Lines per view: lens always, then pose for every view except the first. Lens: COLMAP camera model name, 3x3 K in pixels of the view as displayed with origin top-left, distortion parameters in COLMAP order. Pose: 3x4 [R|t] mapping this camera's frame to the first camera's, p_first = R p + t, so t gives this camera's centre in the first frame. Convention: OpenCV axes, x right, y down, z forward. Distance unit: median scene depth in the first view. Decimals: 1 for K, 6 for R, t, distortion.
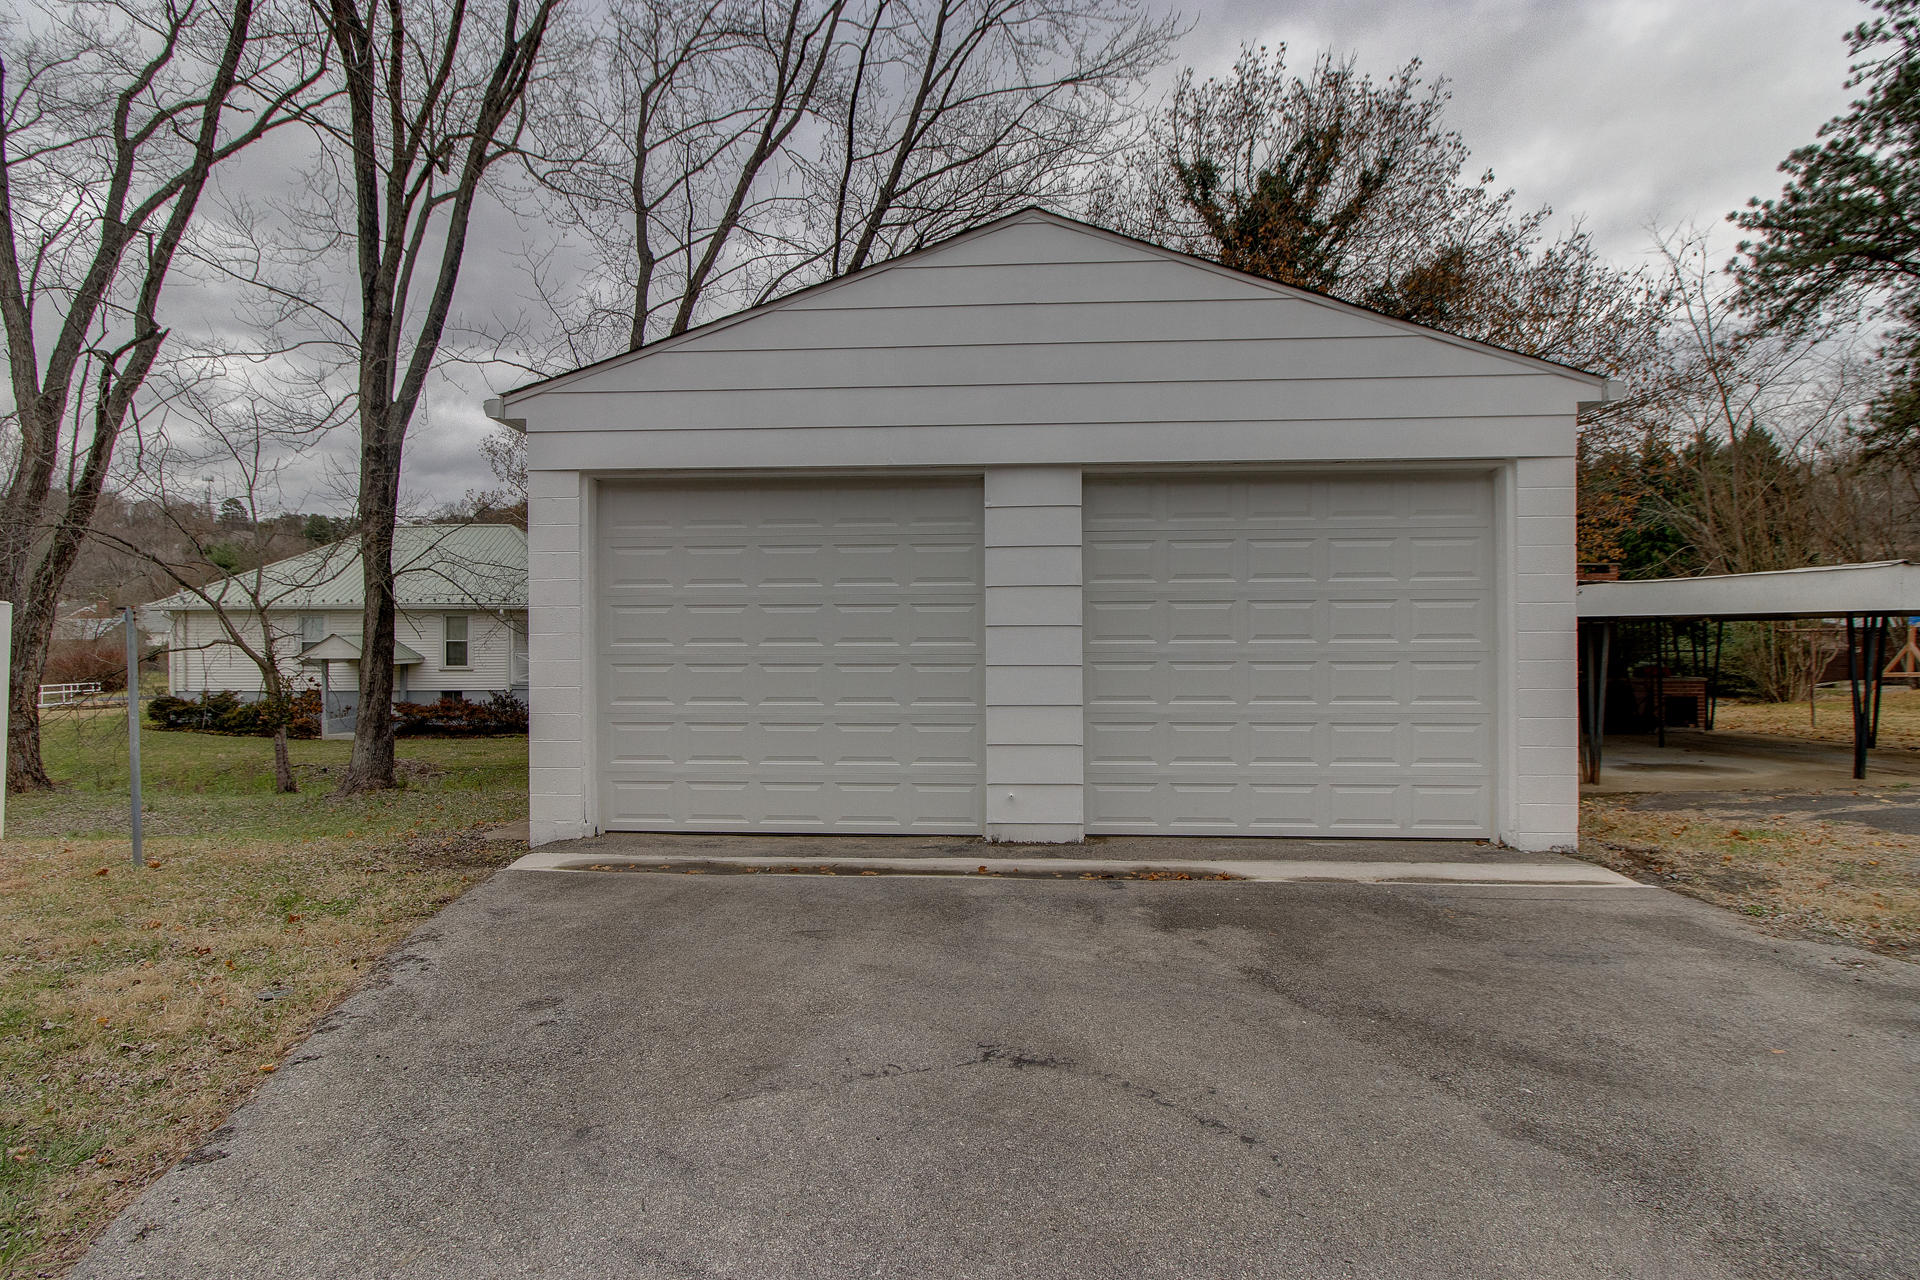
lens RADIAL K [[885.0, 0, 938.8], [0, 885.0, 632.4], [0, 0, 1]] dist [0.001783, -0.000201]
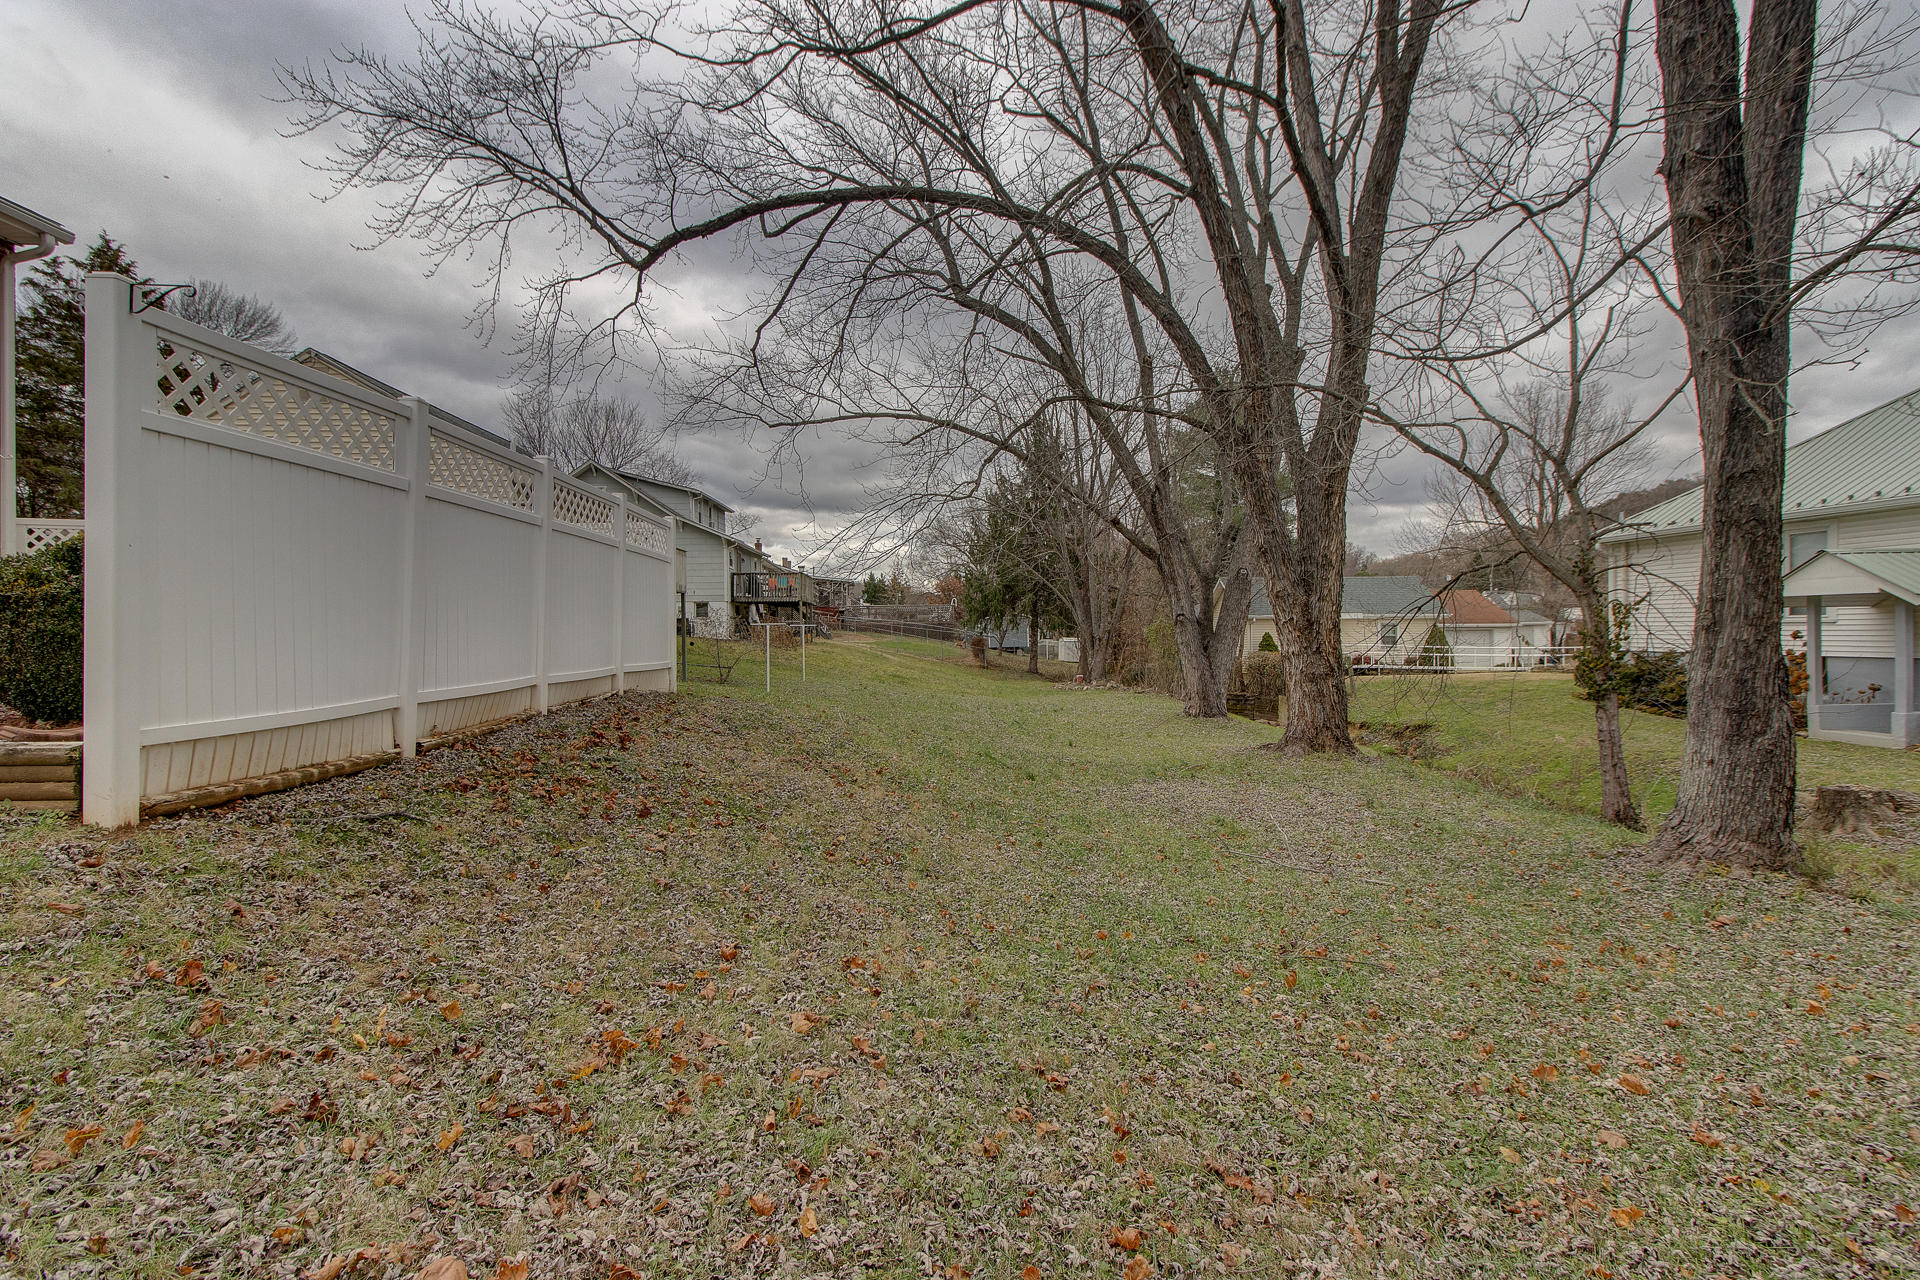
lens RADIAL K [[885.0, 0, 938.8], [0, 885.0, 632.4], [0, 0, 1]] dist [0.001783, -0.000201]
pose [[0.079361, 0.004546, -0.996836, -0.251527], [0.011803, 0.999915, 0.005500, 0.061995], [0.996776, -0.012202, 0.079301, 0.582995]]
